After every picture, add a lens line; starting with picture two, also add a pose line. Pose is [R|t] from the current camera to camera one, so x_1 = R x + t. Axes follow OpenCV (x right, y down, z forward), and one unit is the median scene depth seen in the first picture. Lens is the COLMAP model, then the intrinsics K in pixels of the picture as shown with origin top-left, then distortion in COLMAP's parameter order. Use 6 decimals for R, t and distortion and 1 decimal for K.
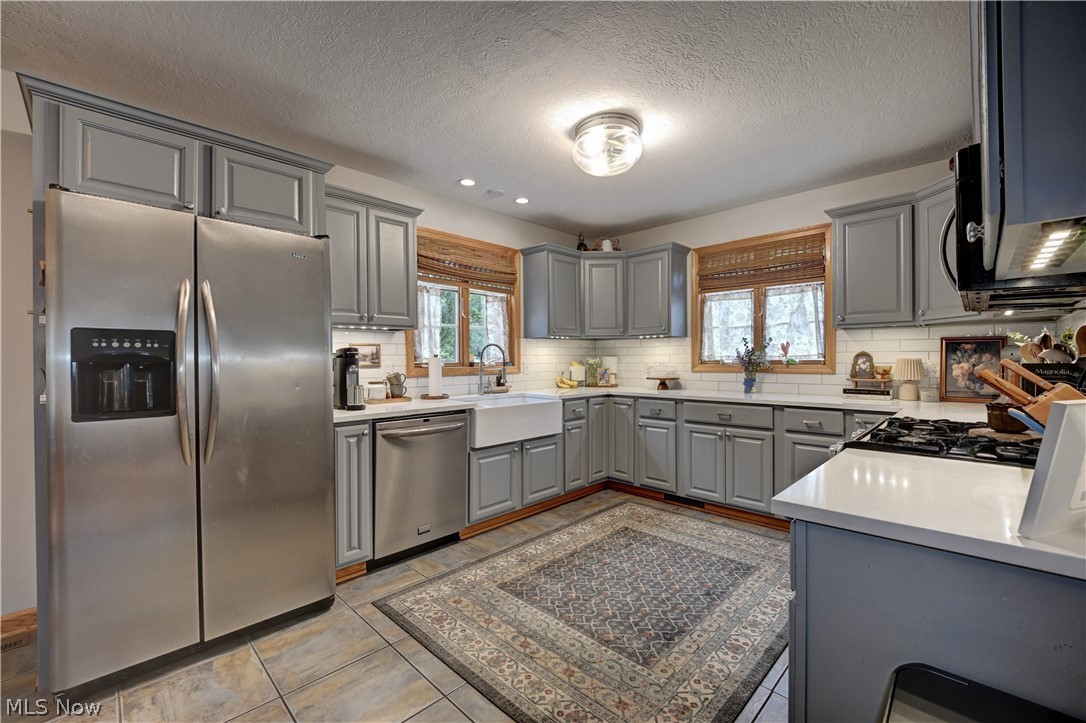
lens RADIAL K [[446.3, 0, 544.0], [0, 446.3, 361.0], [0, 0, 1]] dist [-0.002643, -0.002474]
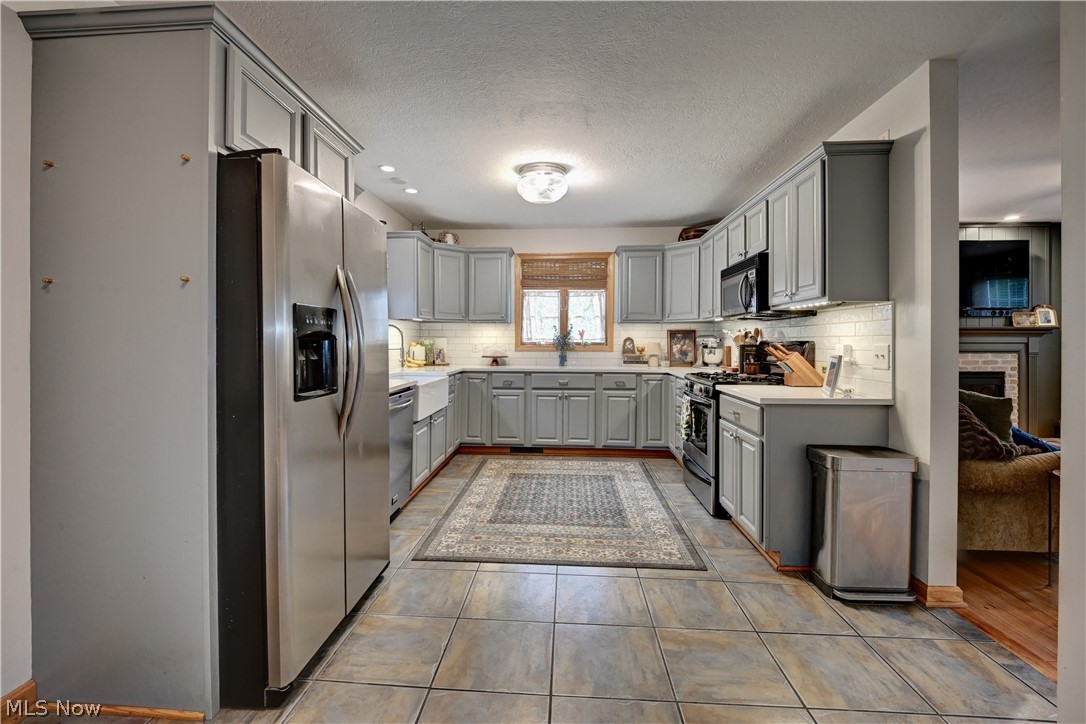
lens RADIAL K [[446.3, 0, 554.4], [0, 446.3, 343.6], [0, 0, 1]] dist [-0.002643, -0.002474]
pose [[0.765926, 0.004701, 0.642912, -0.527179], [-0.005876, 0.999983, -0.000311, 0.004024], [-0.642902, -0.003539, 0.765940, -0.044447]]
